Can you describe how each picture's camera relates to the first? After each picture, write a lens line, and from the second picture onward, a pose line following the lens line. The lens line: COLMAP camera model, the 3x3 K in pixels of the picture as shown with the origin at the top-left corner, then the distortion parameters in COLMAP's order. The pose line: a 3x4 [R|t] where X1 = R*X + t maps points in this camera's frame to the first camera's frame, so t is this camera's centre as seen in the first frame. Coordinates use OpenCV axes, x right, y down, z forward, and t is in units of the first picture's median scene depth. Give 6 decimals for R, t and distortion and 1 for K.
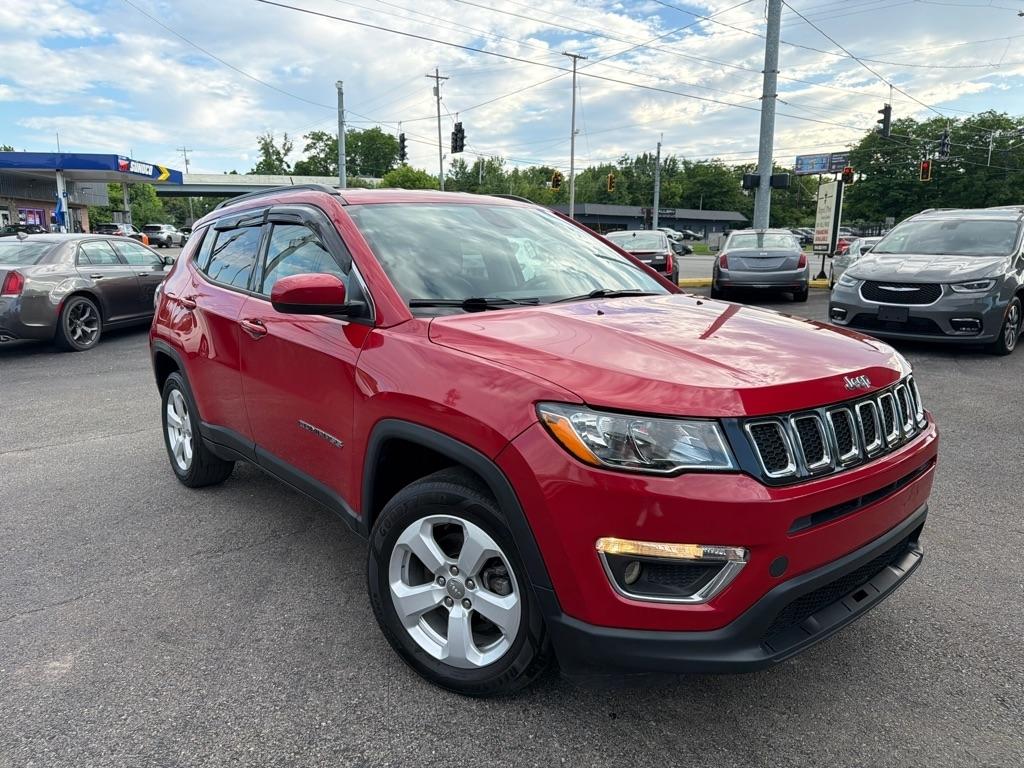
lens RADIAL K [[722.3, 0, 512.1], [0, 722.3, 386.4], [0, 0, 1]] dist [0.031331, -0.041967]
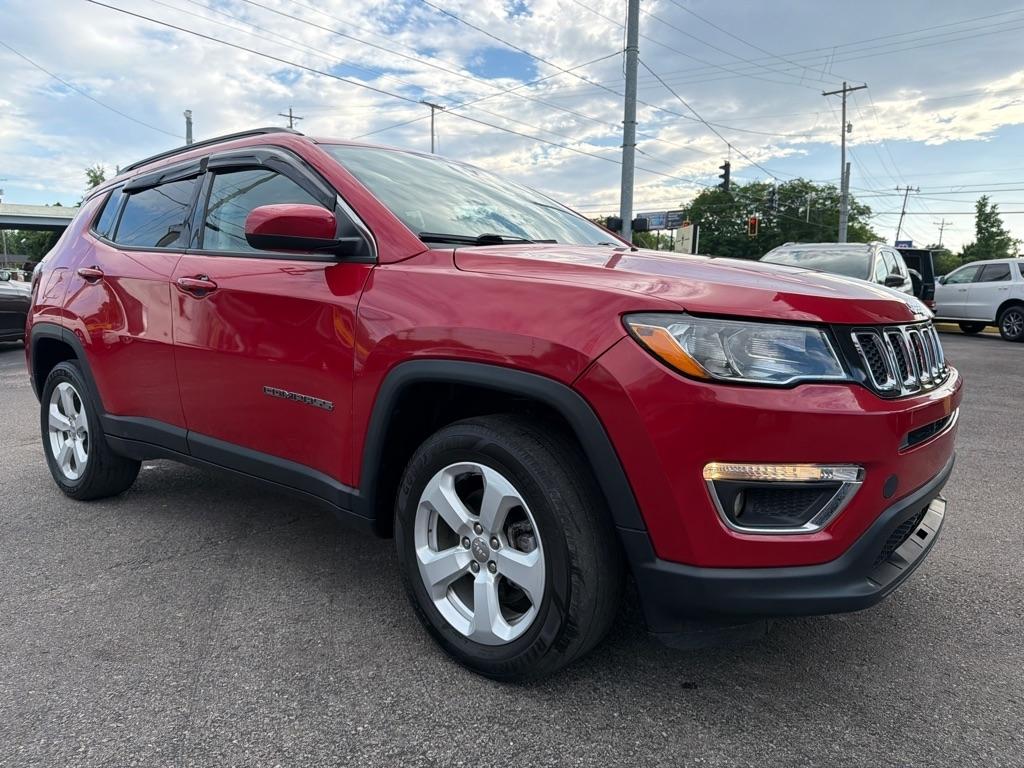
lens RADIAL K [[722.3, 0, 515.8], [0, 722.3, 386.6], [0, 0, 1]] dist [0.031331, -0.041967]
pose [[0.979344, -0.009174, 0.201992, -0.106180], [0.022016, 0.997869, -0.061423, 0.067056], [-0.200998, 0.064601, 0.977459, 0.067697]]
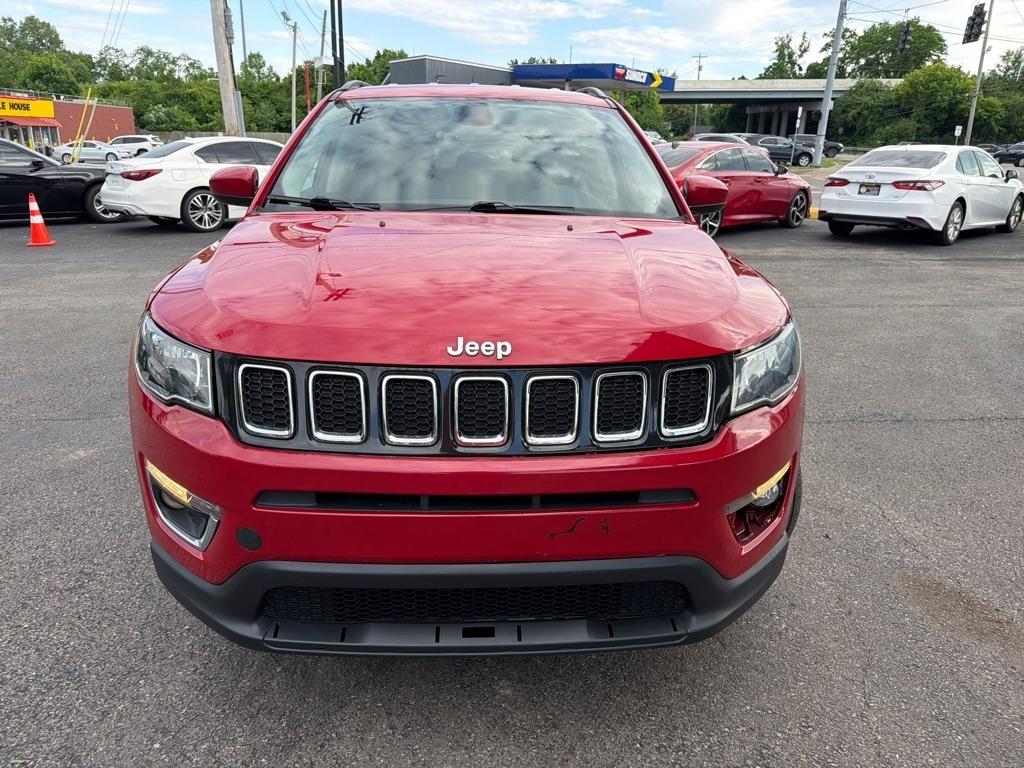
lens RADIAL K [[722.3, 0, 519.2], [0, 722.3, 387.1], [0, 0, 1]] dist [0.031331, -0.041967]
pose [[0.799087, 0.209024, -0.563709, 0.408381], [-0.141521, 0.976667, 0.161536, -0.039018], [0.584321, -0.049305, 0.810023, 0.195304]]
